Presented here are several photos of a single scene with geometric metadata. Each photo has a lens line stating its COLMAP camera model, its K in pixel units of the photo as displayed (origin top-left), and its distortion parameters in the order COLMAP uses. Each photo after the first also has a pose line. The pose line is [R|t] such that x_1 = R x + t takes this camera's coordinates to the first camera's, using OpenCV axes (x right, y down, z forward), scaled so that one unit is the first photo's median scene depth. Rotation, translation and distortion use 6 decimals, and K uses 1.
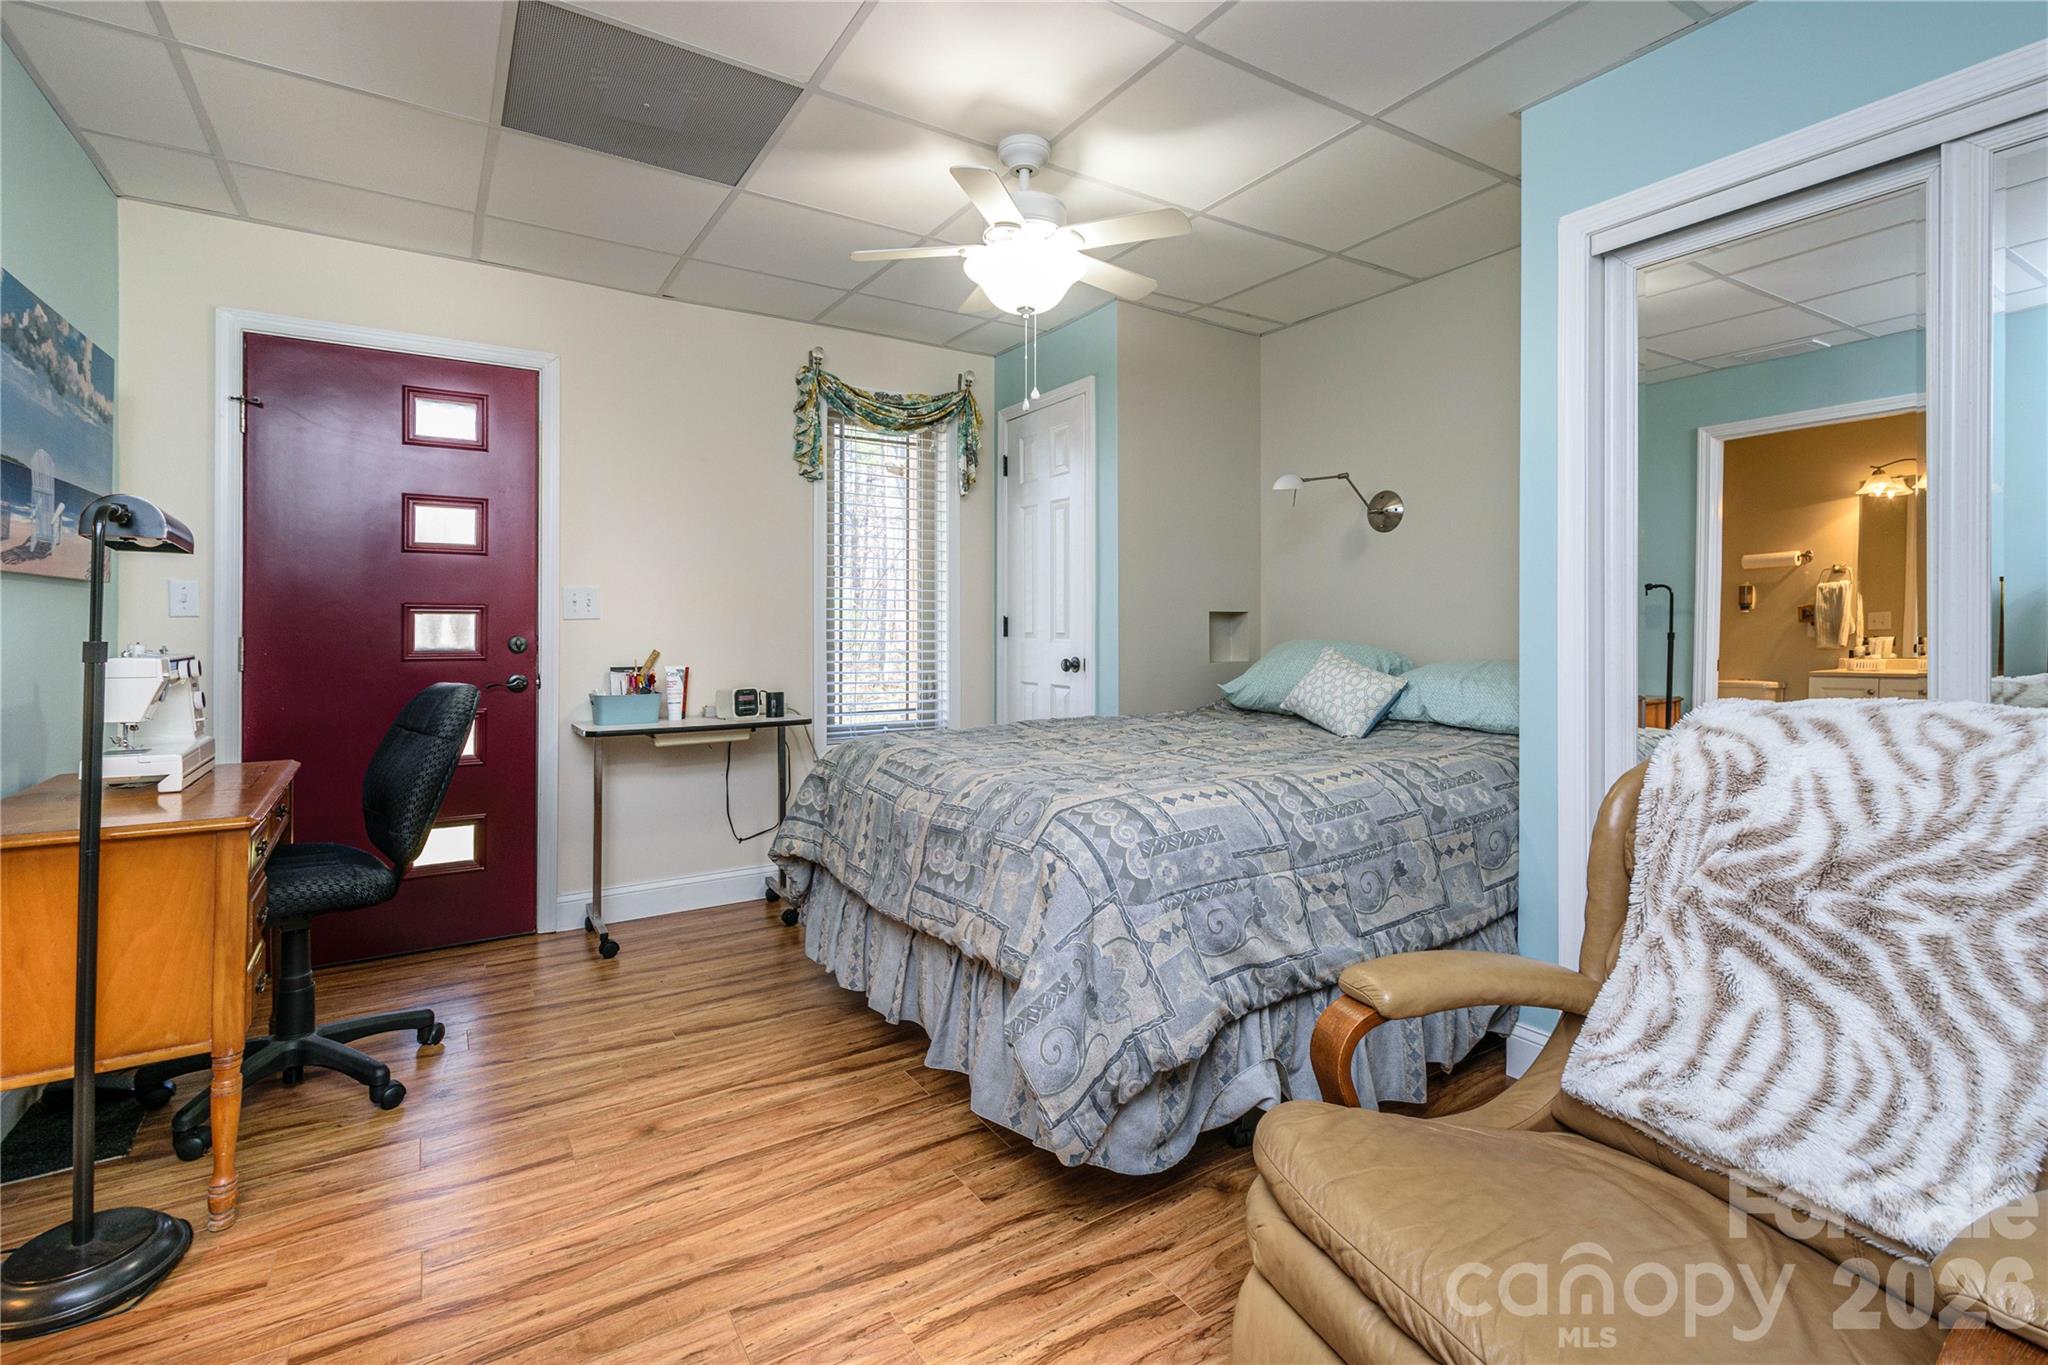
lens RADIAL K [[950.5, 0, 1053.9], [0, 950.5, 618.1], [0, 0, 1]] dist [0.005679, -0.000061]
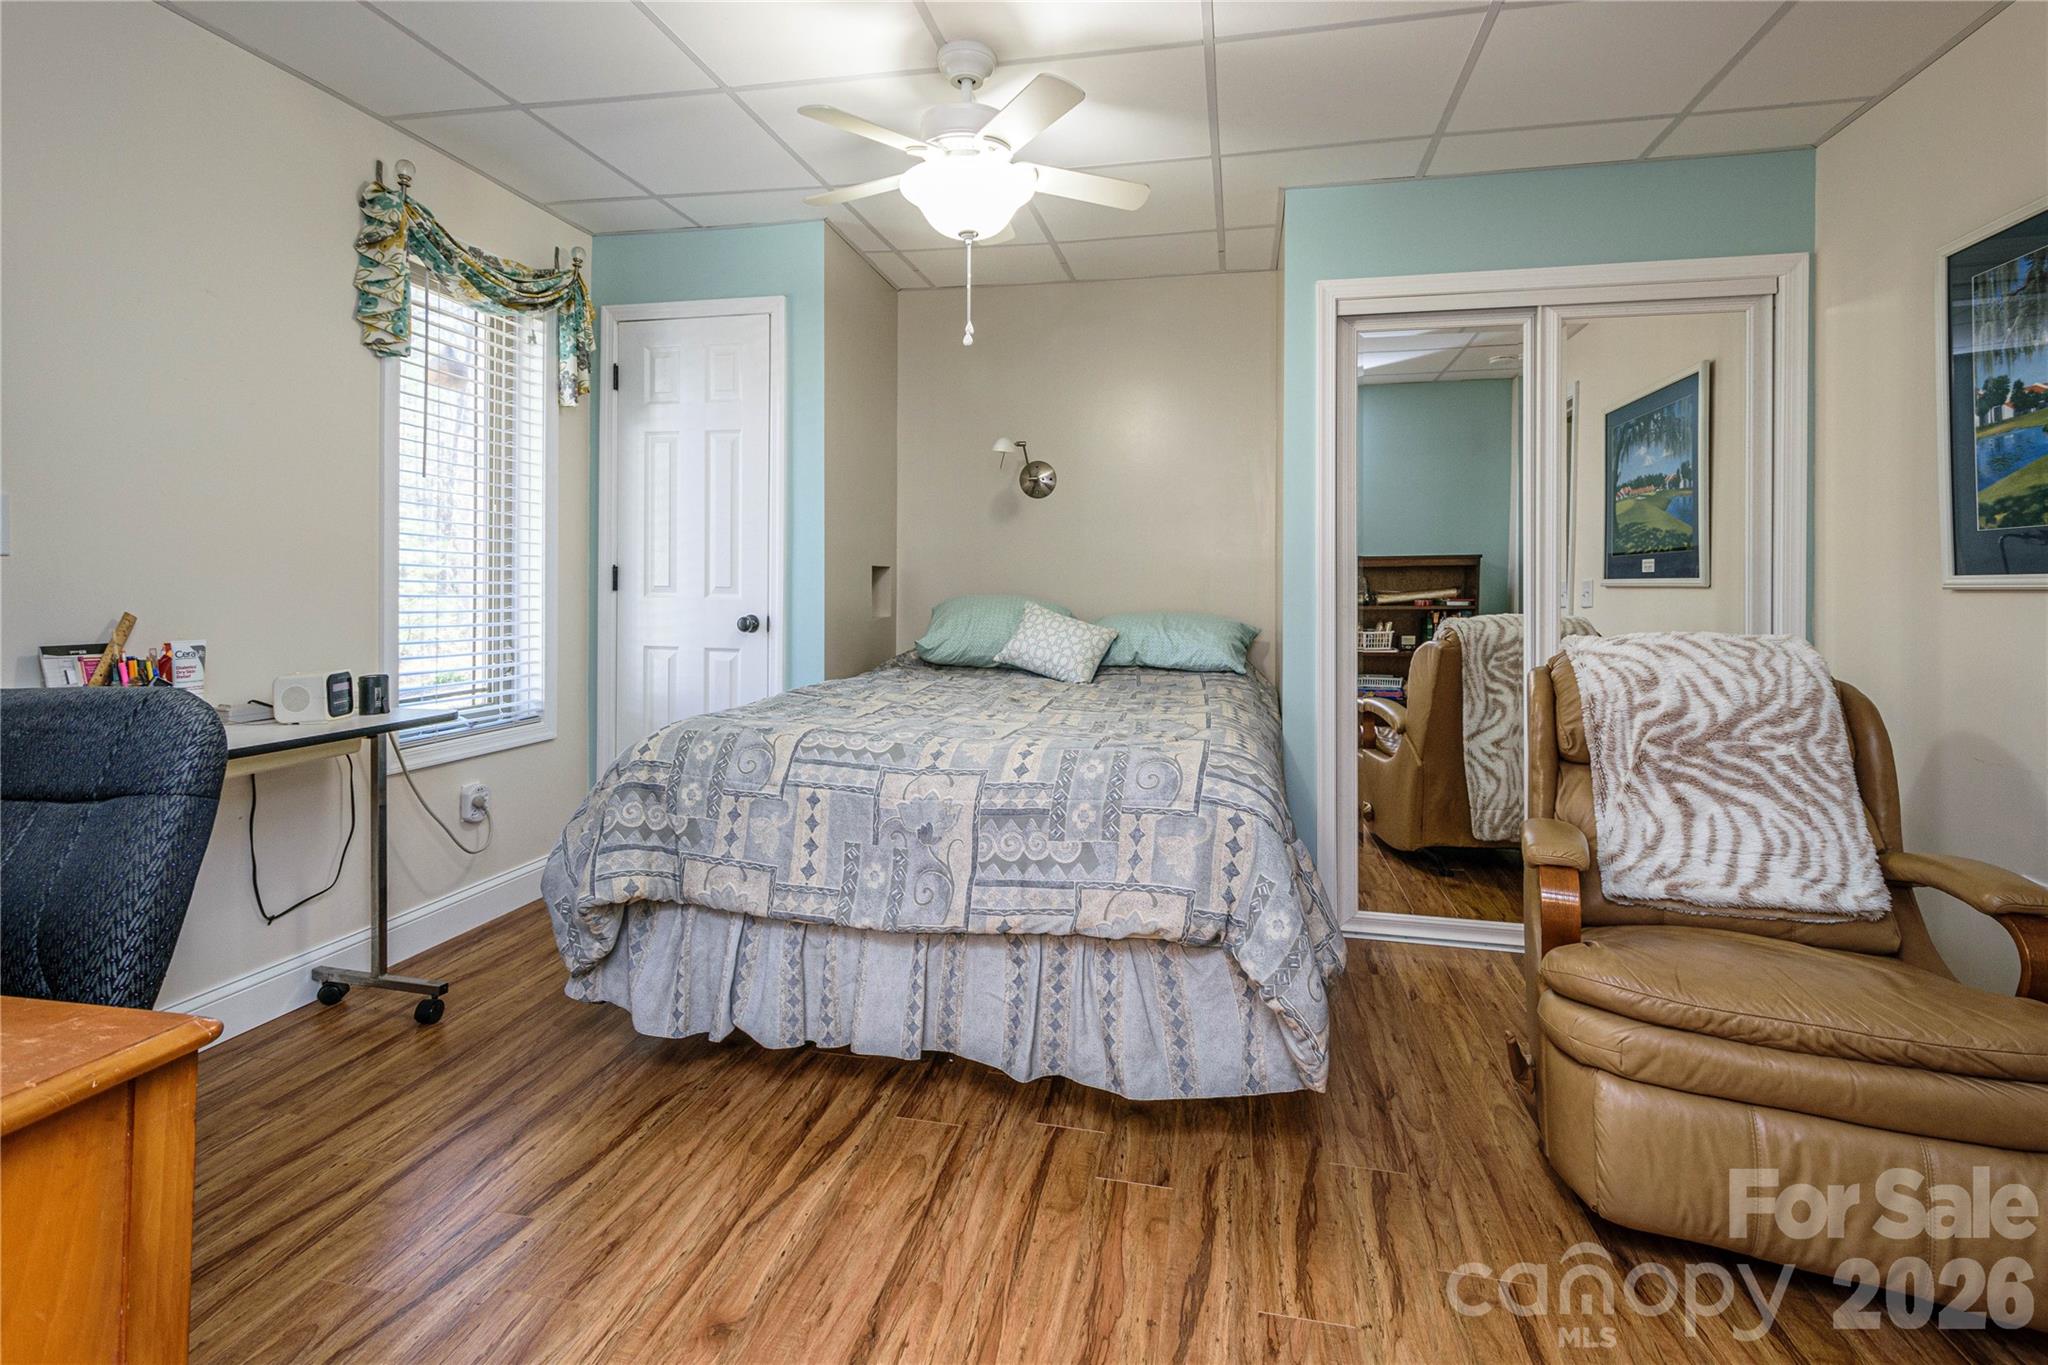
lens RADIAL K [[950.5, 0, 1050.4], [0, 950.5, 571.1], [0, 0, 1]] dist [0.005679, -0.000061]
pose [[0.701391, 0.018301, 0.712542, -0.700614], [-0.018723, 0.999798, -0.007249, 0.003945], [-0.712531, -0.008257, 0.701592, 0.343695]]
